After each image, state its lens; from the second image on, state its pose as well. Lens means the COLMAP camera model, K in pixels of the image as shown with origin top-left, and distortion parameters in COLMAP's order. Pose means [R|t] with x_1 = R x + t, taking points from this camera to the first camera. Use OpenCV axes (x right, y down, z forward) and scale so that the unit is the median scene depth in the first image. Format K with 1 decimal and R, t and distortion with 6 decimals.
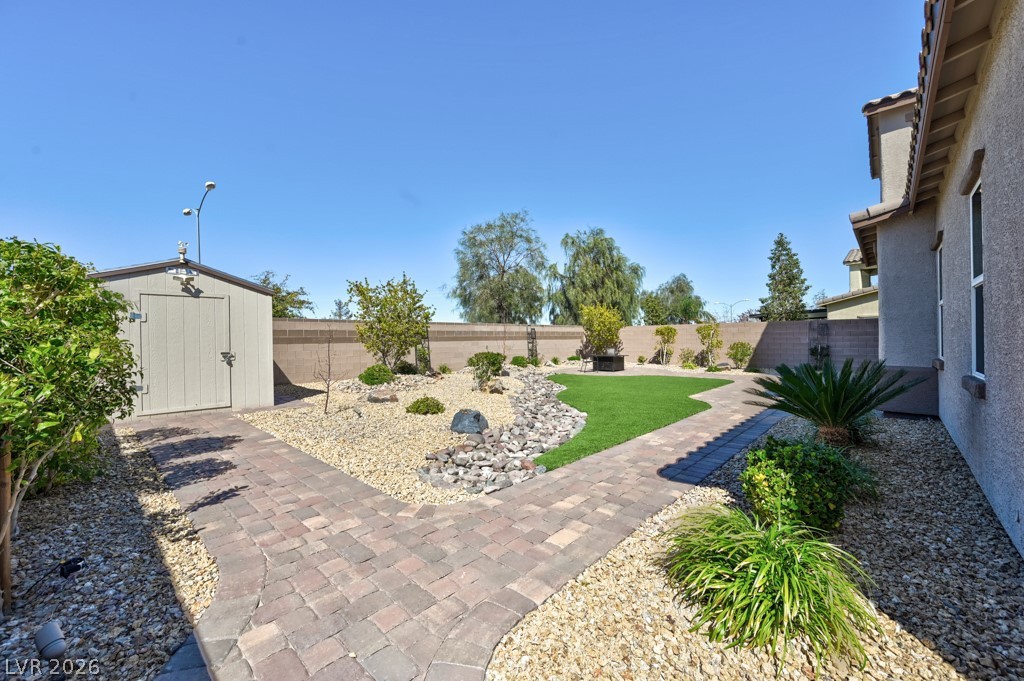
lens RADIAL K [[404.5, 0, 514.6], [0, 404.5, 336.3], [0, 0, 1]] dist [0.001703, 0.000494]
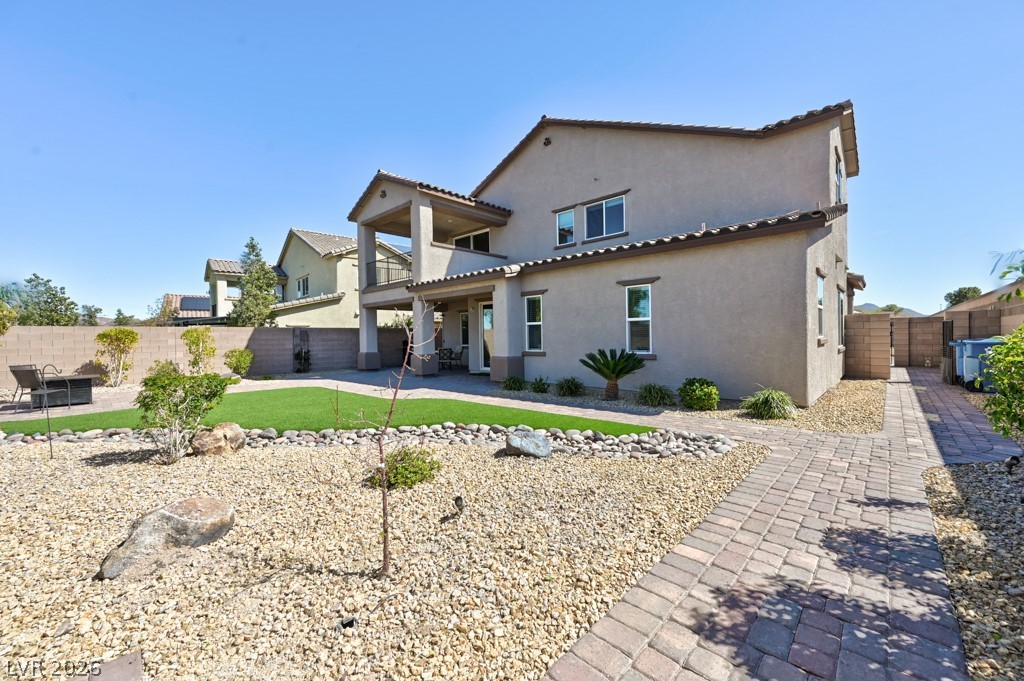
lens RADIAL K [[404.5, 0, 512.5], [0, 404.5, 337.1], [0, 0, 1]] dist [0.001703, 0.000494]
pose [[0.003743, 0.000516, 0.999993, -1.414730], [0.019061, 0.999818, -0.000587, -0.004980], [-0.999811, 0.019063, 0.003732, 1.570638]]
